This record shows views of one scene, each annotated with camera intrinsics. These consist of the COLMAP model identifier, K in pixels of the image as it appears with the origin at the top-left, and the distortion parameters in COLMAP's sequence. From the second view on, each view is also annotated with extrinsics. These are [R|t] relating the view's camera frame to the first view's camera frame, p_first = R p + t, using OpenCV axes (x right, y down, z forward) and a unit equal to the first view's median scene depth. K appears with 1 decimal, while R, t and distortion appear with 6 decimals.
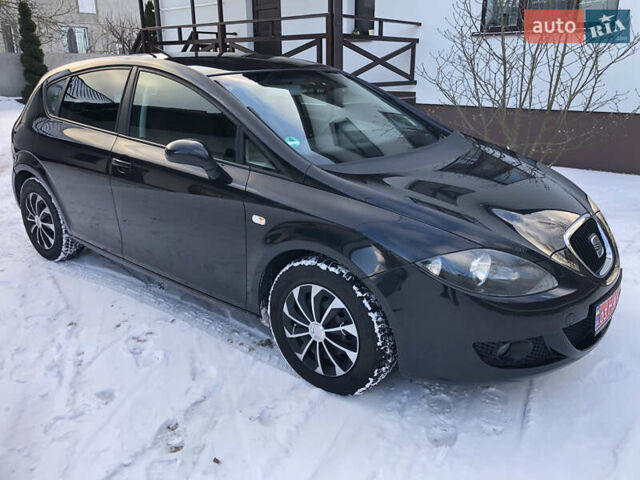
lens RADIAL K [[520.0, 0, 320.0], [0, 520.0, 240.0], [0, 0, 1]] dist [0.041302, -0.000086]
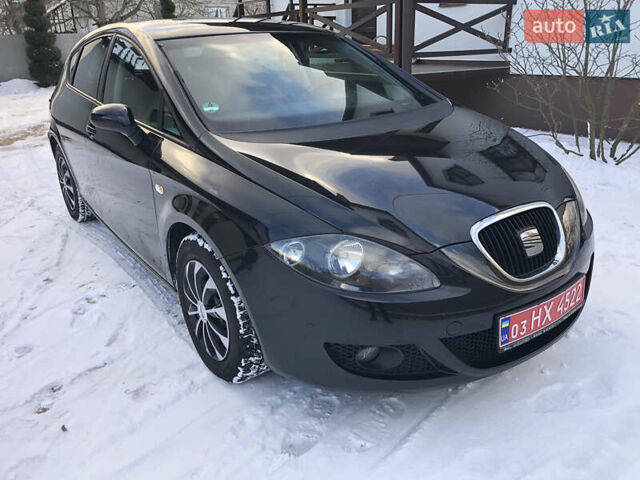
lens RADIAL K [[520.0, 0, 320.0], [0, 520.0, 240.0], [0, 0, 1]] dist [0.041302, -0.000086]
pose [[0.963622, 0.074942, -0.256546, 0.434444], [-0.064152, 0.996677, 0.050186, -0.013588], [0.259454, -0.031903, 0.965228, 0.150954]]
